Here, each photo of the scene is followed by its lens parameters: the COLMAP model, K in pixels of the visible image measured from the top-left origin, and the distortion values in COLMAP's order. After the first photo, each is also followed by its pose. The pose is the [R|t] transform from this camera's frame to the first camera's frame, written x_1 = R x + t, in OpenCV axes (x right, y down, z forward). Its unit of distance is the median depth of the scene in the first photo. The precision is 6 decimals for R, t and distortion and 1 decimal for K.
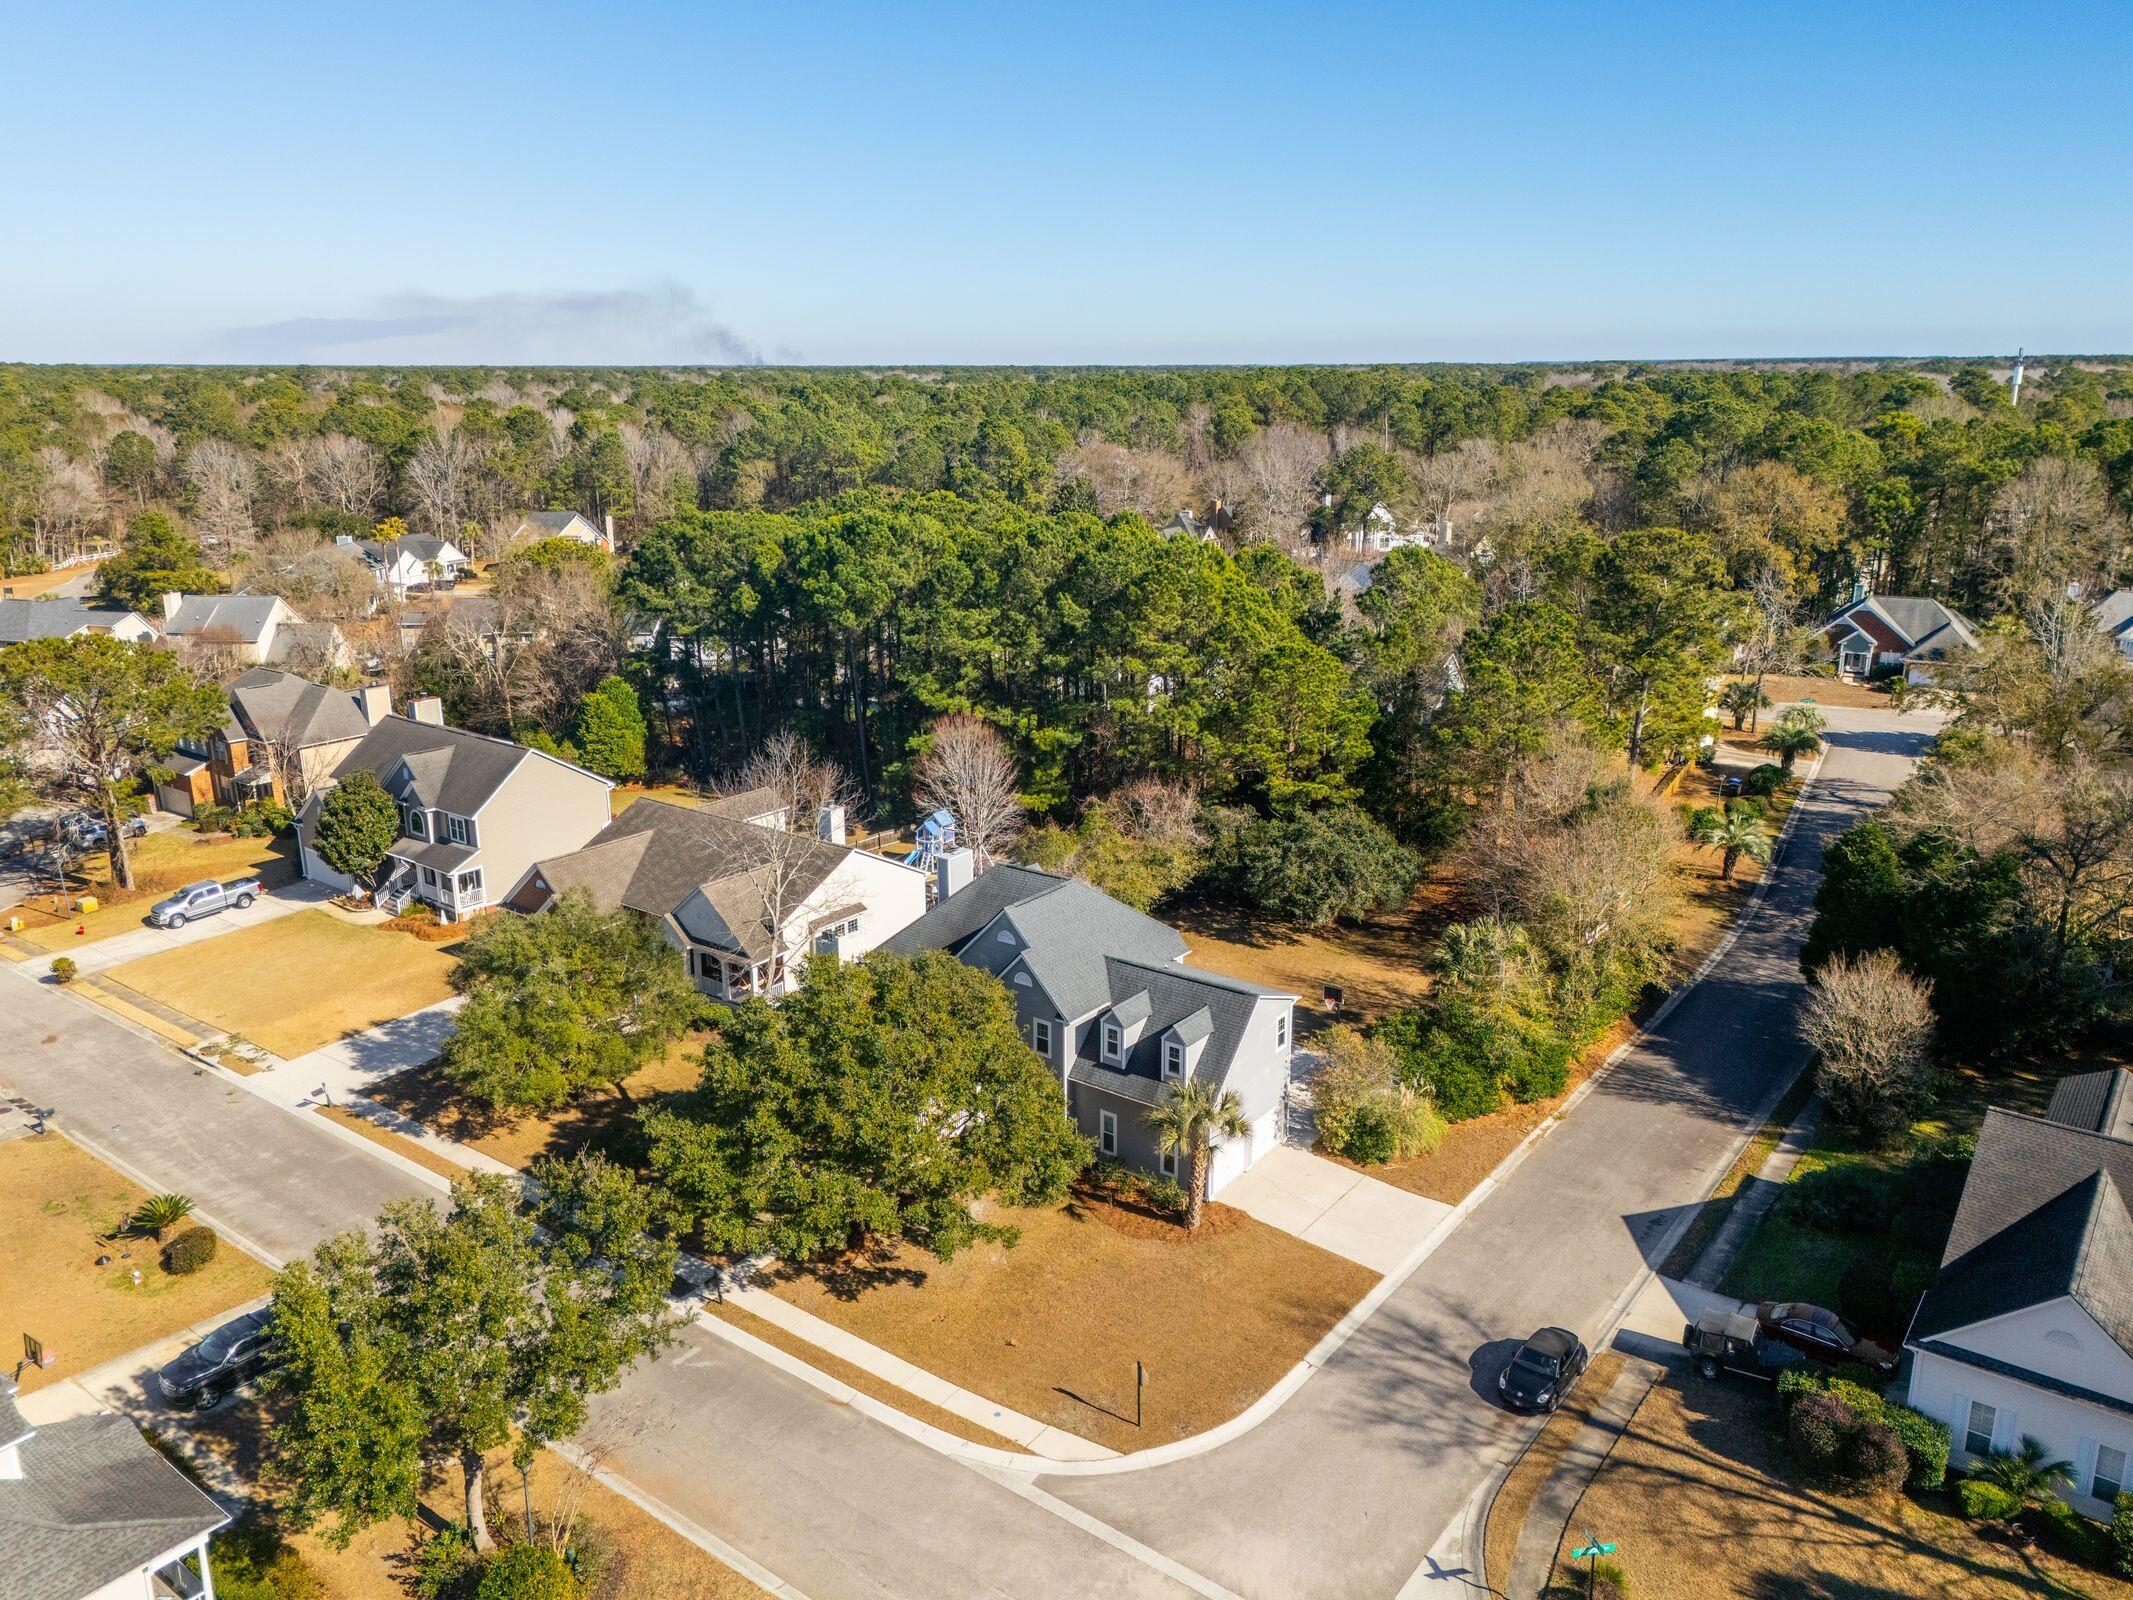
lens RADIAL K [[1565.7, 0, 1061.5], [0, 1565.7, 793.8], [0, 0, 1]] dist [0.073456, -0.073076]
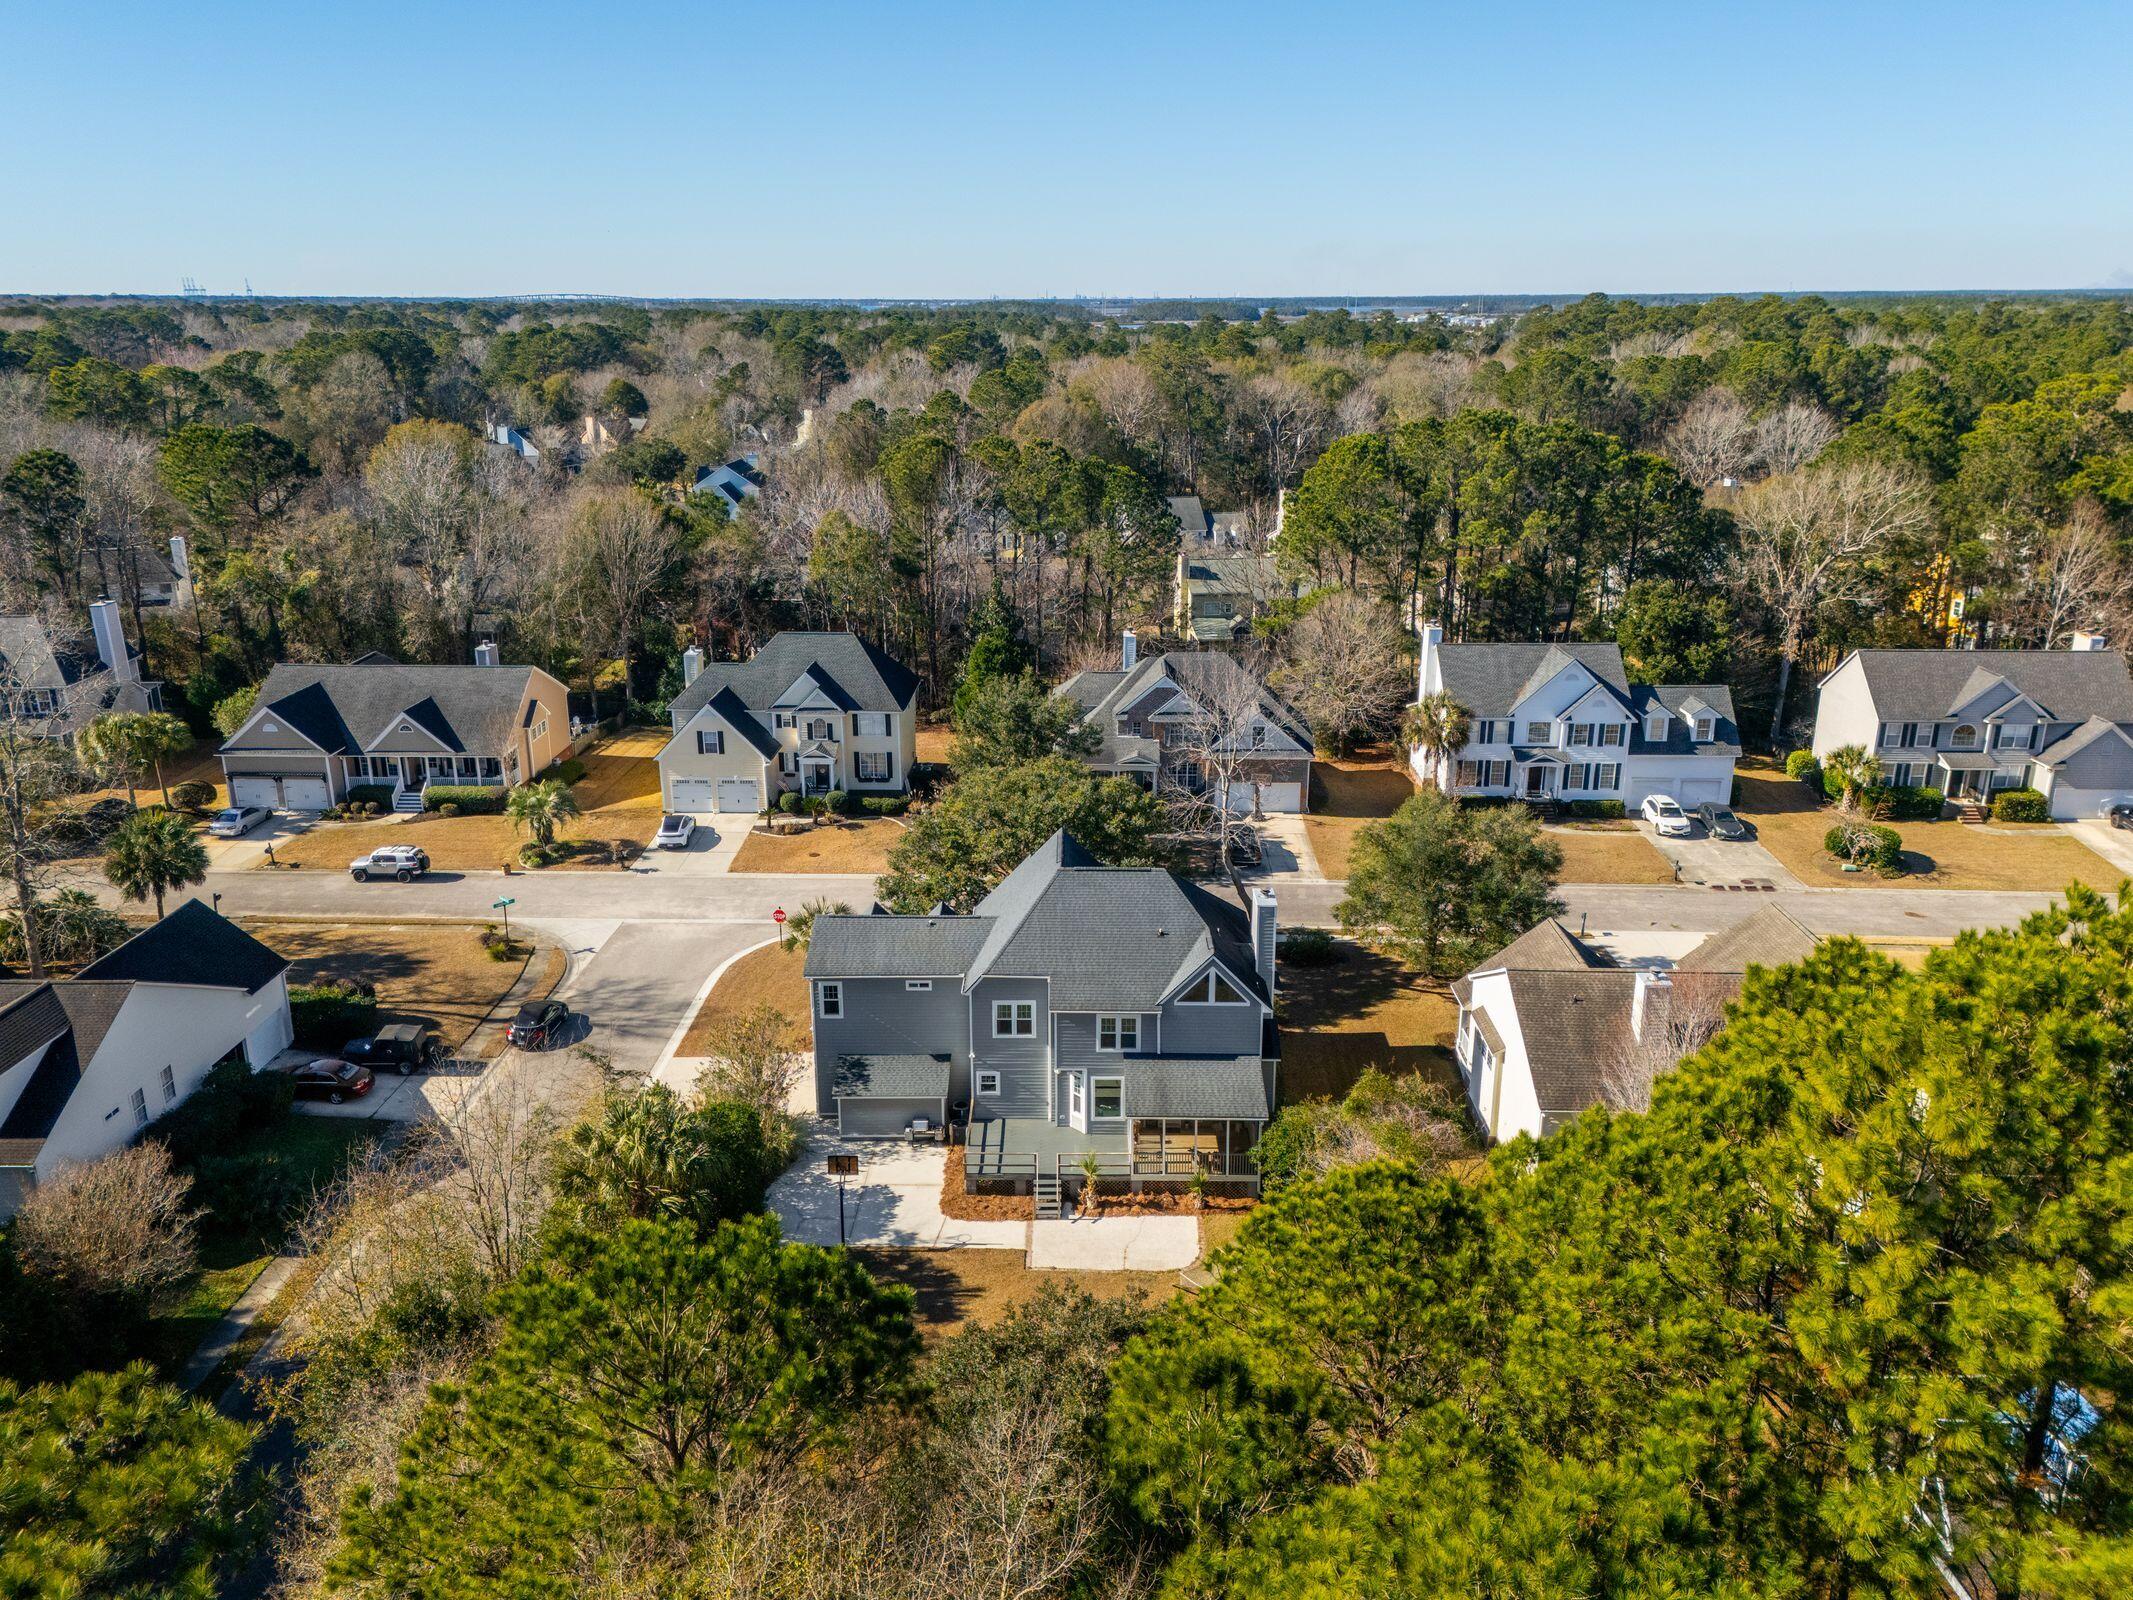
lens RADIAL K [[1565.7, 0, 1062.7], [0, 1565.7, 818.4], [0, 0, 1]] dist [0.073456, -0.073076]
pose [[-0.808900, 0.191812, -0.555778, 0.494238], [-0.148602, 0.847897, 0.508909, -0.422827], [0.568857, 0.494246, -0.657360, 1.543658]]
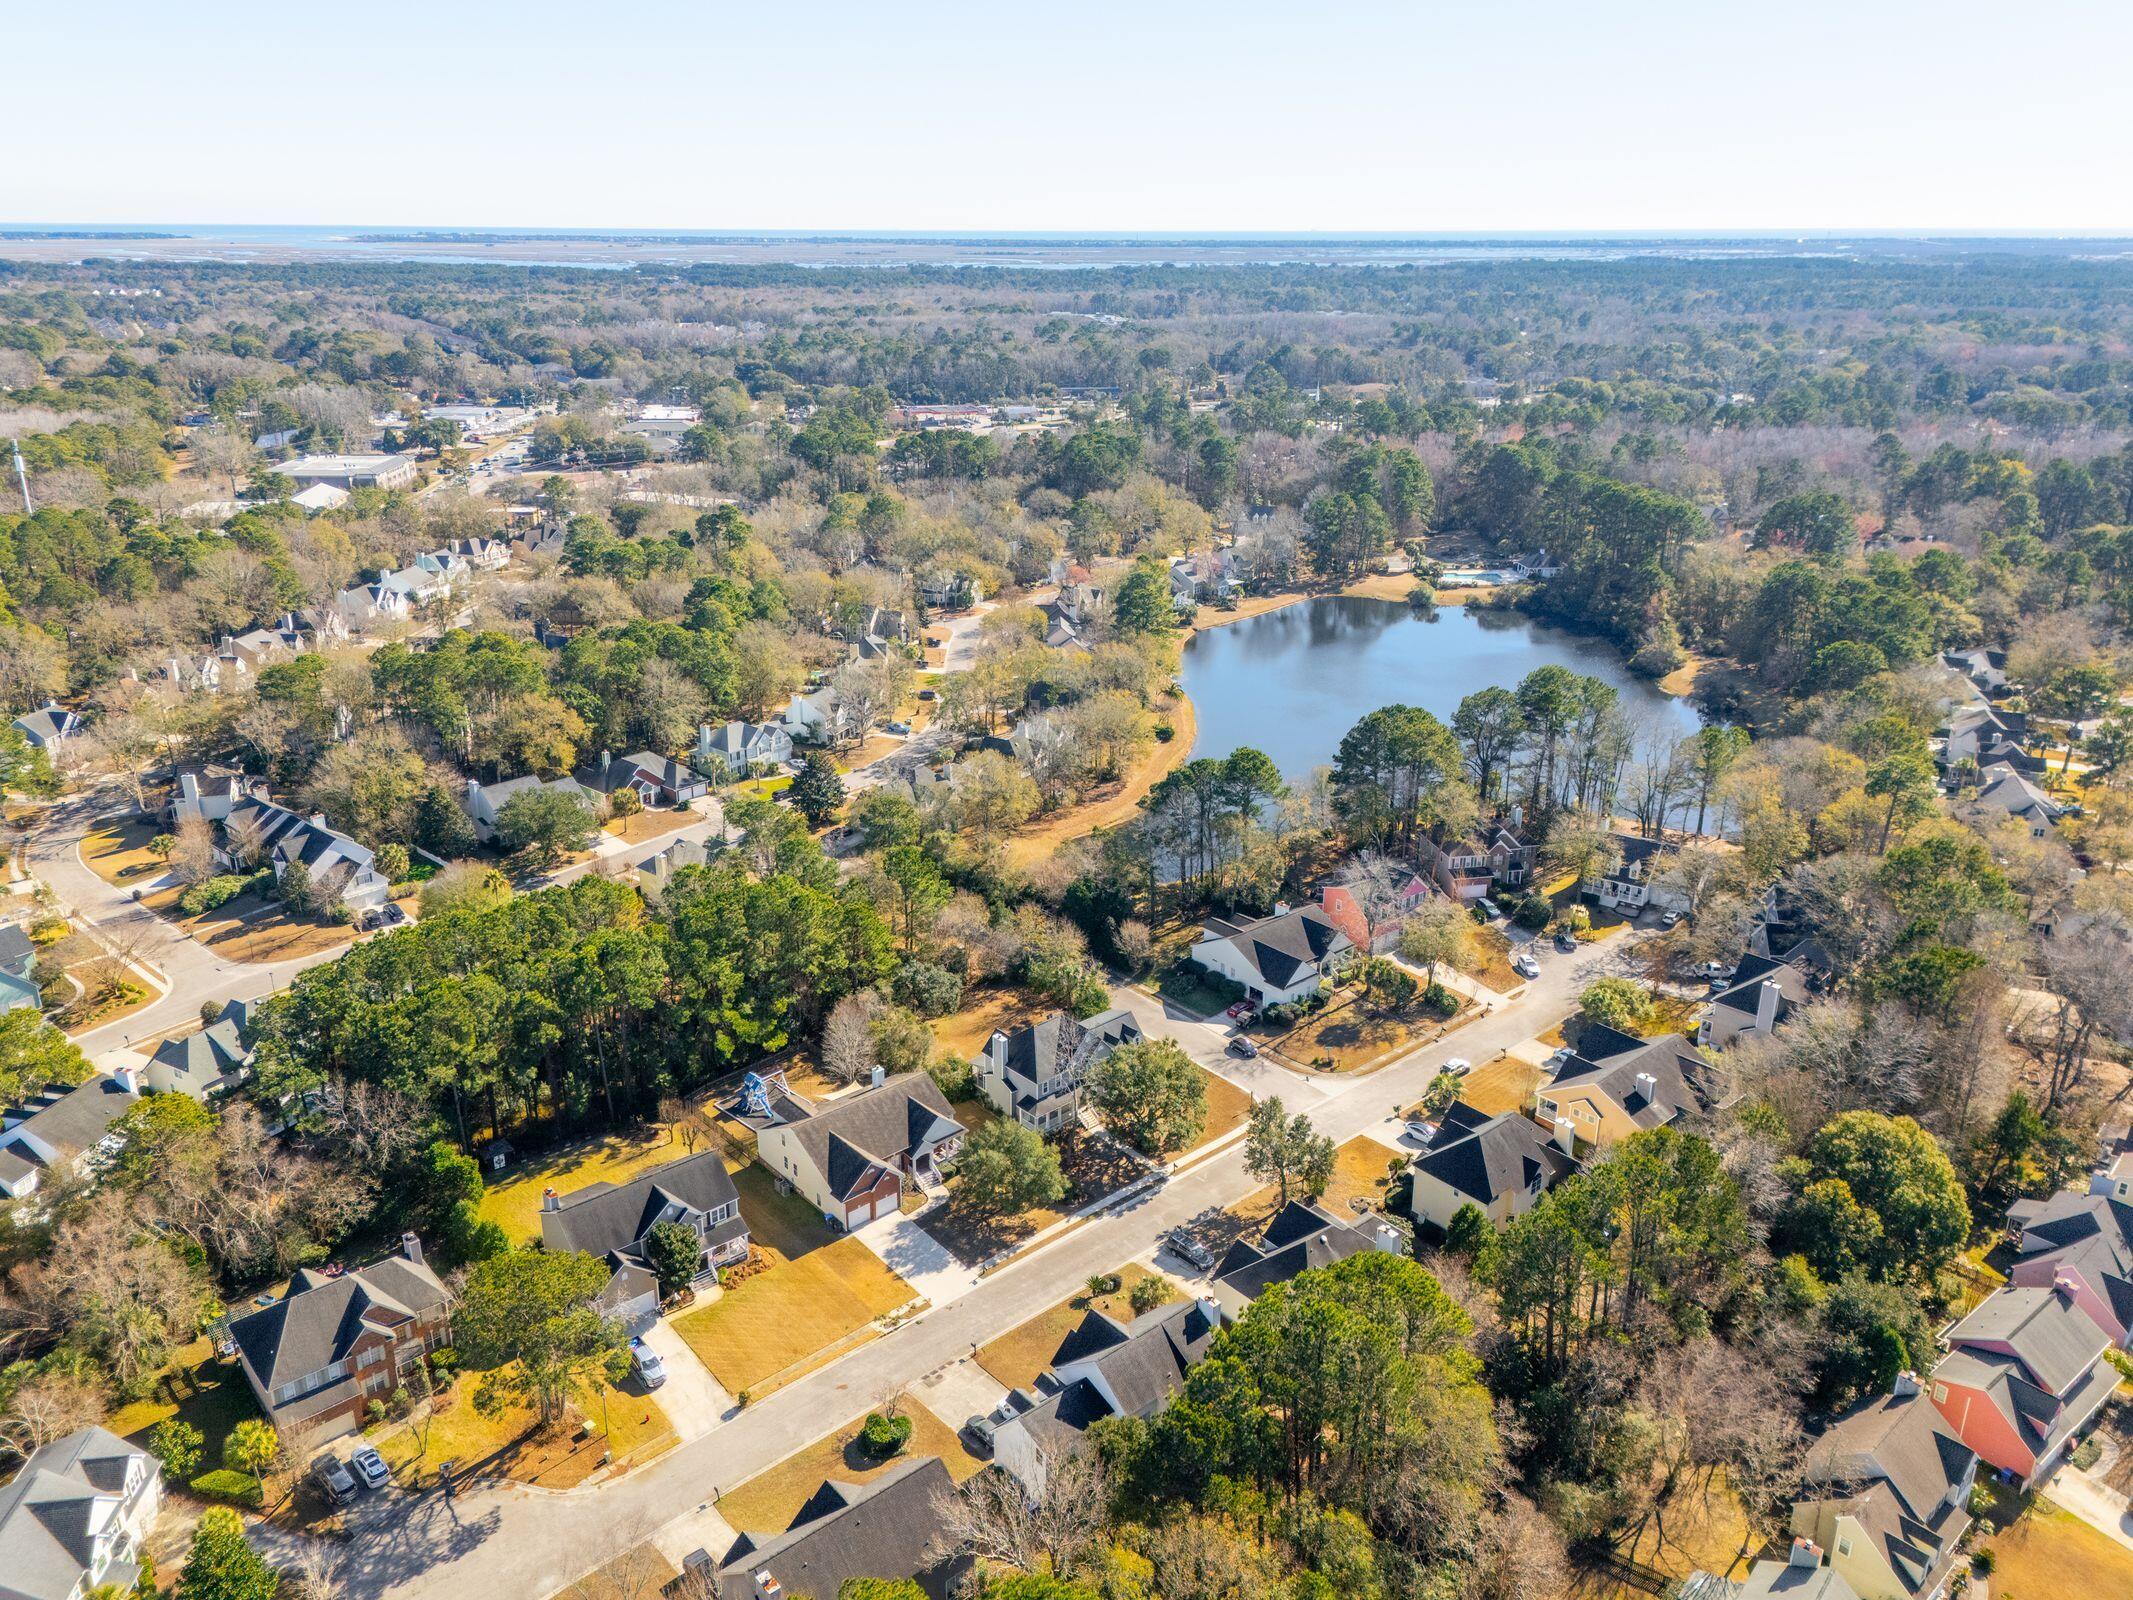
lens RADIAL K [[1565.7, 0, 1076.7], [0, 1565.7, 800.6], [0, 0, 1]] dist [0.073456, -0.073076]
pose [[0.193489, -0.332437, 0.923064, -2.259019], [0.249794, 0.926531, 0.281324, -0.996115], [-0.948770, 0.176142, 0.262314, 0.206967]]
